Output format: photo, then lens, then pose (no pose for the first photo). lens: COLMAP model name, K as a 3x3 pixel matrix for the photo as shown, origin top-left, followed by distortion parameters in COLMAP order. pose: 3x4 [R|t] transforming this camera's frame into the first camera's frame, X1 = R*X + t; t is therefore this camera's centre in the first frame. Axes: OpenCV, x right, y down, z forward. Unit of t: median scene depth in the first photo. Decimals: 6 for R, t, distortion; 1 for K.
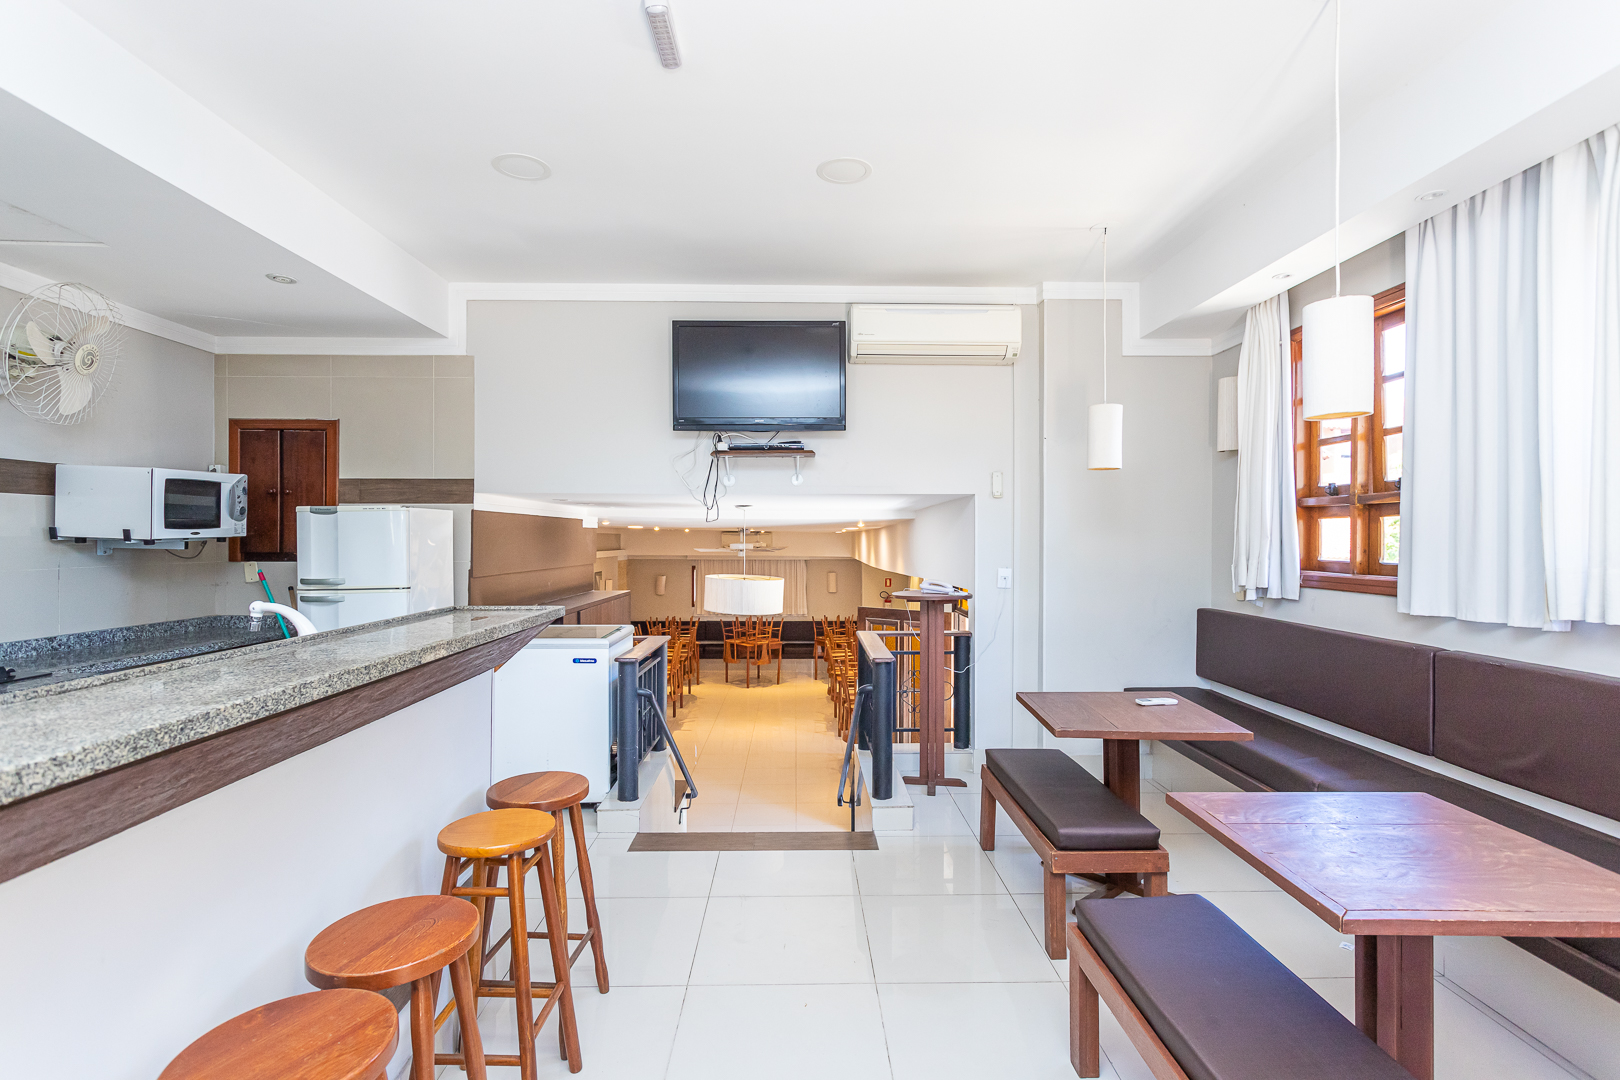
lens RADIAL K [[768.0, 0, 810.0], [0, 768.0, 540.0], [0, 0, 1]] dist [-0.001011, 0.000554]
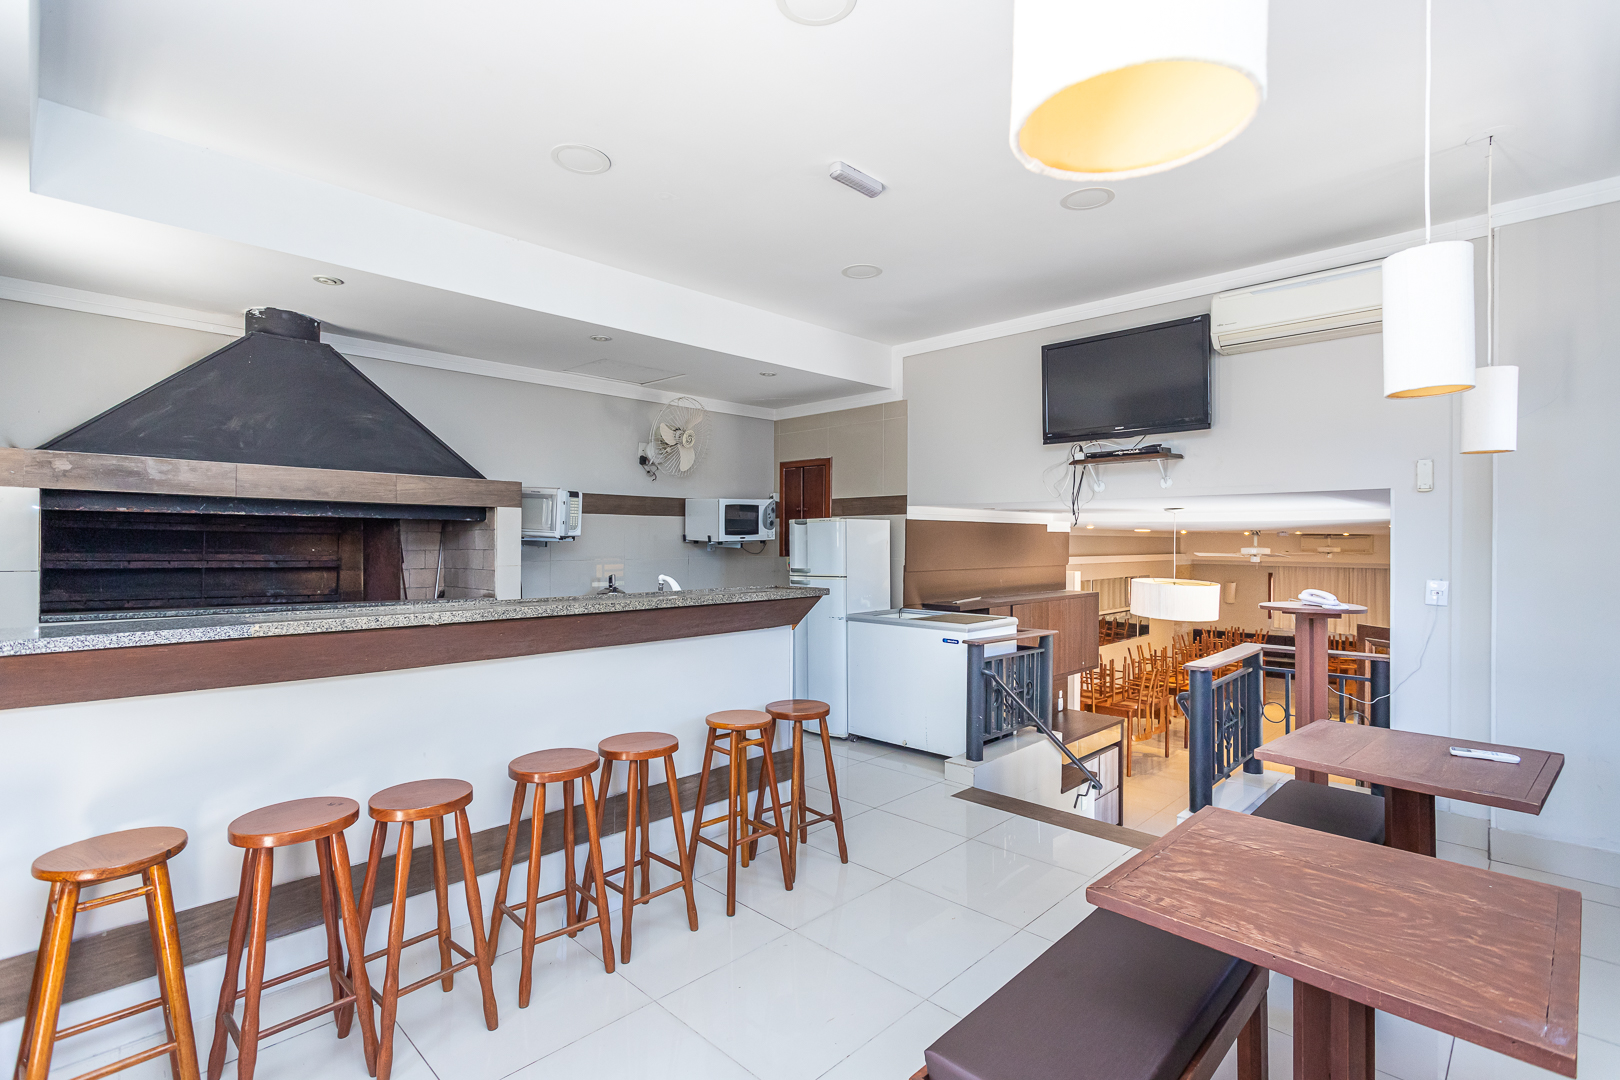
lens RADIAL K [[768.0, 0, 810.0], [0, 768.0, 540.0], [0, 0, 1]] dist [-0.001011, 0.000554]
pose [[0.694233, 0.000359, -0.719750, 0.397291], [-0.003876, 0.999987, -0.003240, 0.000513], [0.719739, 0.005040, 0.694226, -0.015579]]
